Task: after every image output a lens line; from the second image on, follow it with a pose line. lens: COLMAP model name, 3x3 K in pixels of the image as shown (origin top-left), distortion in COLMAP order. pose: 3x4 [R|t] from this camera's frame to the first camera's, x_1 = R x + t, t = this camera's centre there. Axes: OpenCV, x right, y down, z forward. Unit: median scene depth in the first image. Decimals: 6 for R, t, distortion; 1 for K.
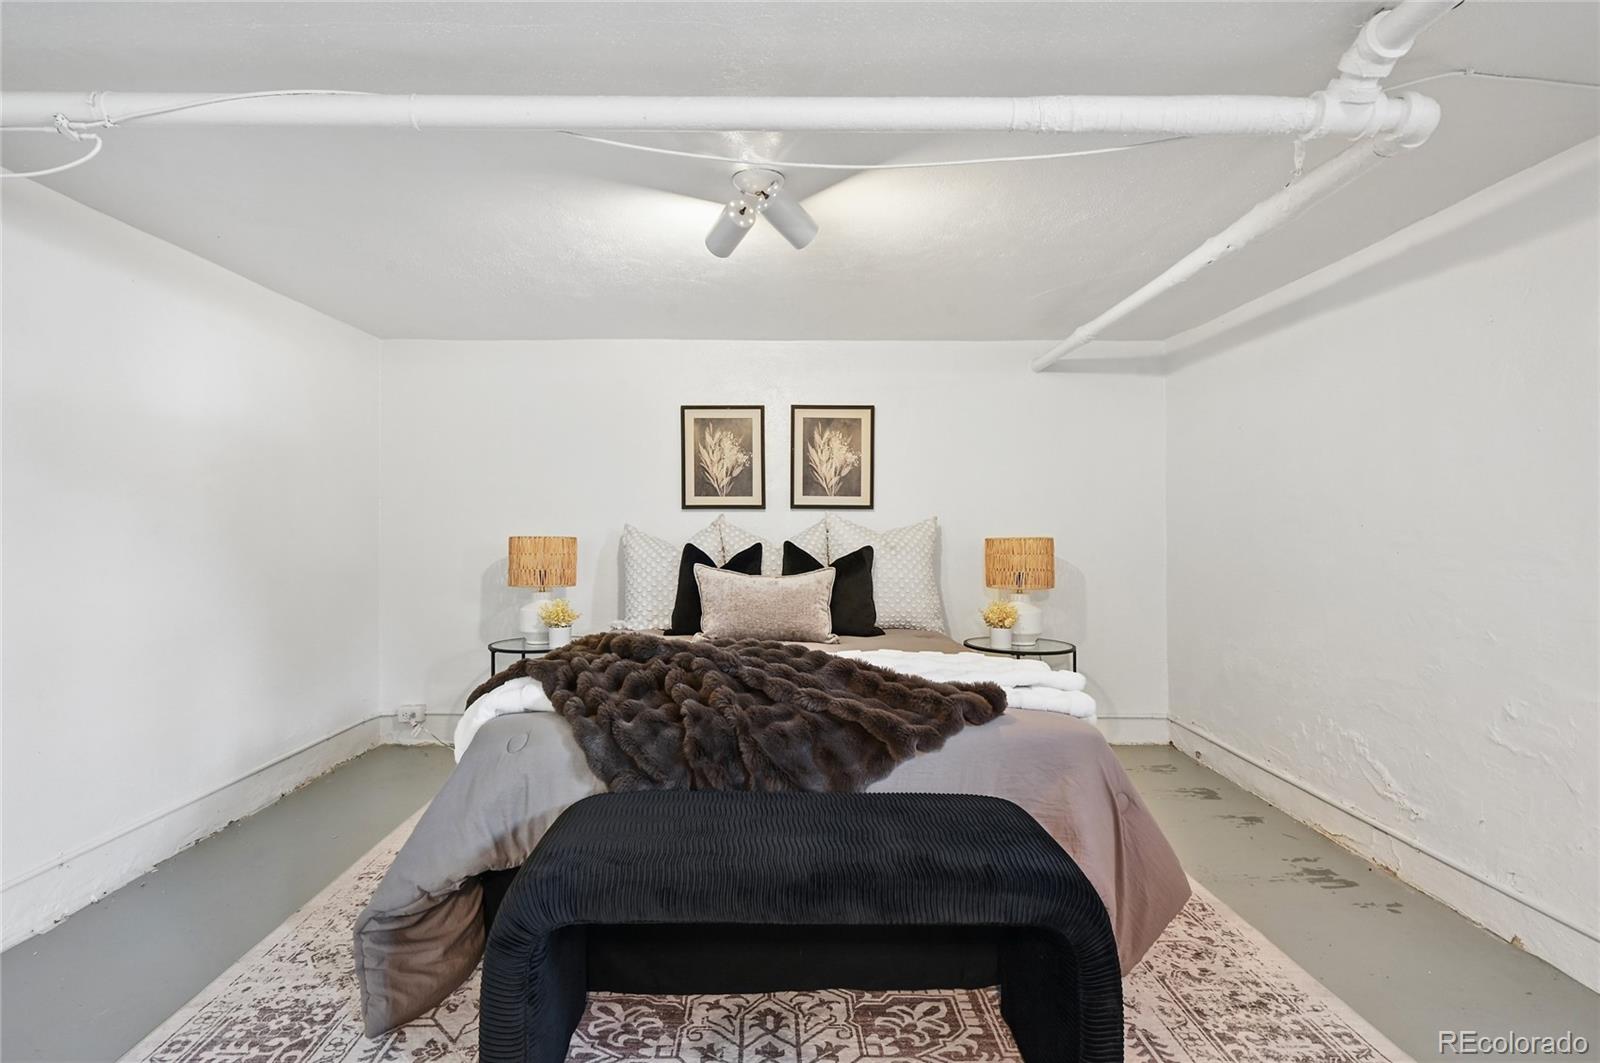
lens RADIAL K [[754.4, 0, 798.0], [0, 754.4, 515.1], [0, 0, 1]] dist [0.002014, -0.000844]
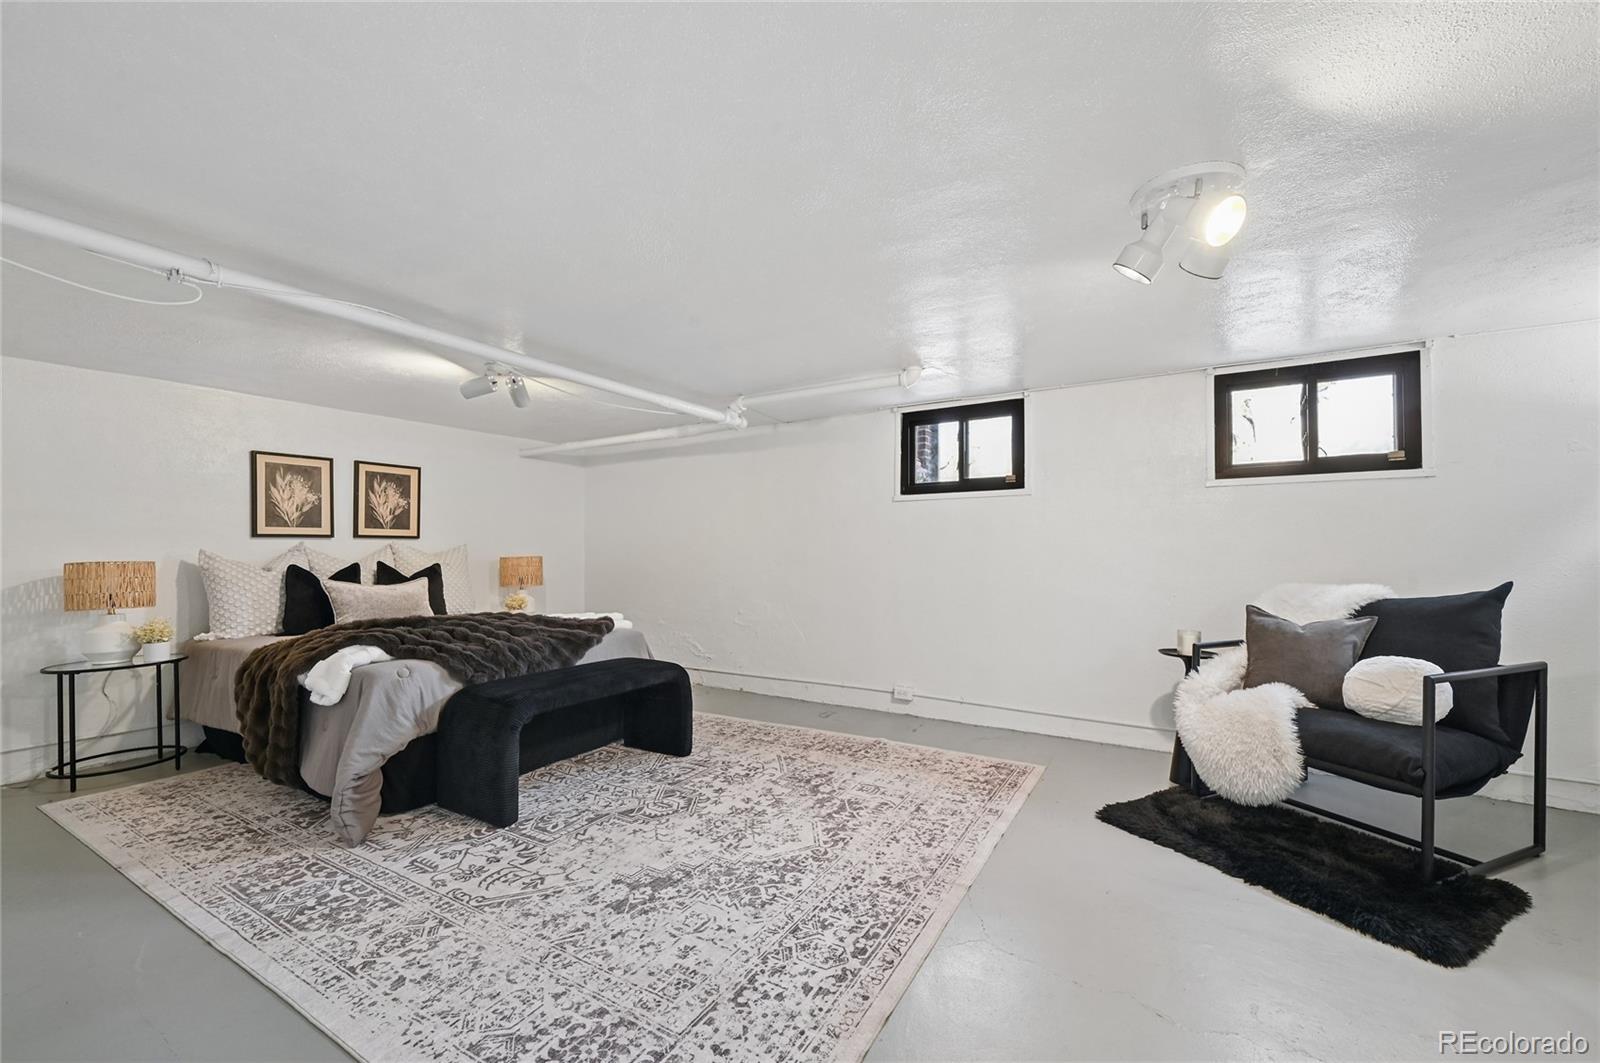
lens RADIAL K [[651.2, 0, 796.9], [0, 651.2, 543.5], [0, 0, 1]] dist [-0.000424, -0.000038]
pose [[0.532774, 0.004329, 0.846246, -0.603011], [-0.002789, 0.999990, -0.003359, 0.003597], [-0.846253, -0.000571, 0.532781, -0.296306]]
